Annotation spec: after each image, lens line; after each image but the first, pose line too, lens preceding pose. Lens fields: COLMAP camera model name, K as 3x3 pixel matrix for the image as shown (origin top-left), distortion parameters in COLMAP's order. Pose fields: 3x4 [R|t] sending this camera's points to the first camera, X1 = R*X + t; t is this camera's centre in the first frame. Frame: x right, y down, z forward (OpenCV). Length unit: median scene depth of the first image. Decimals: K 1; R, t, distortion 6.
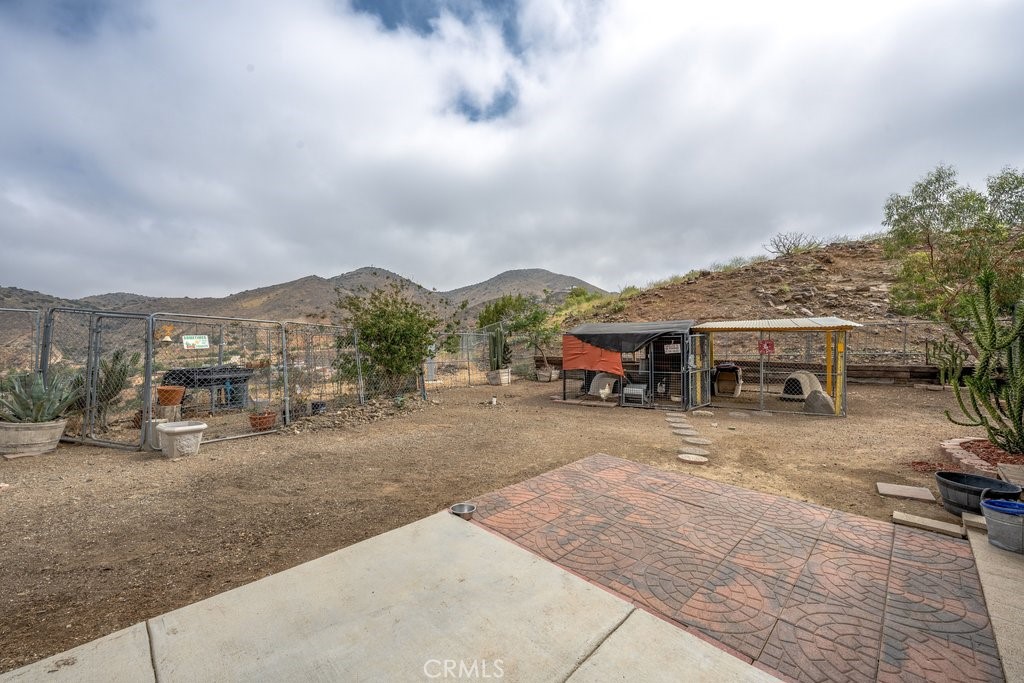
lens RADIAL K [[406.2, 0, 512.0], [0, 406.2, 341.5], [0, 0, 1]] dist [-0.000733, 0.000026]
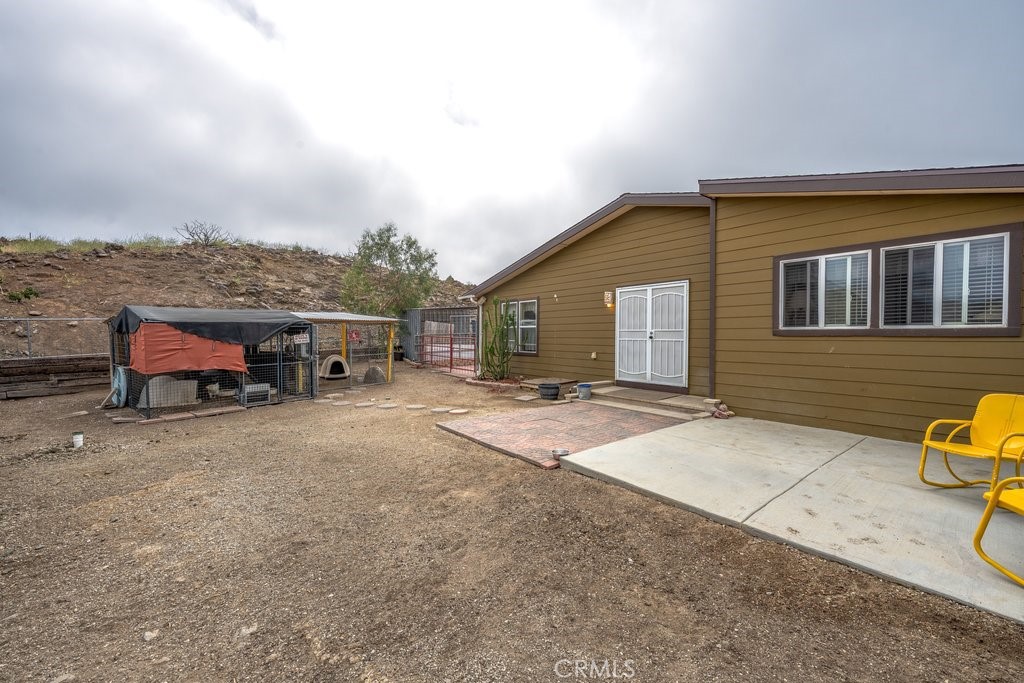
lens RADIAL K [[409.5, 0, 508.2], [0, 409.5, 341.2], [0, 0, 1]] dist [0.001549, 0.000260]
pose [[0.118204, -0.025855, 0.992653, -0.505154], [0.008511, 0.999651, 0.025024, 0.002941], [-0.992953, 0.005490, 0.118382, 0.344665]]
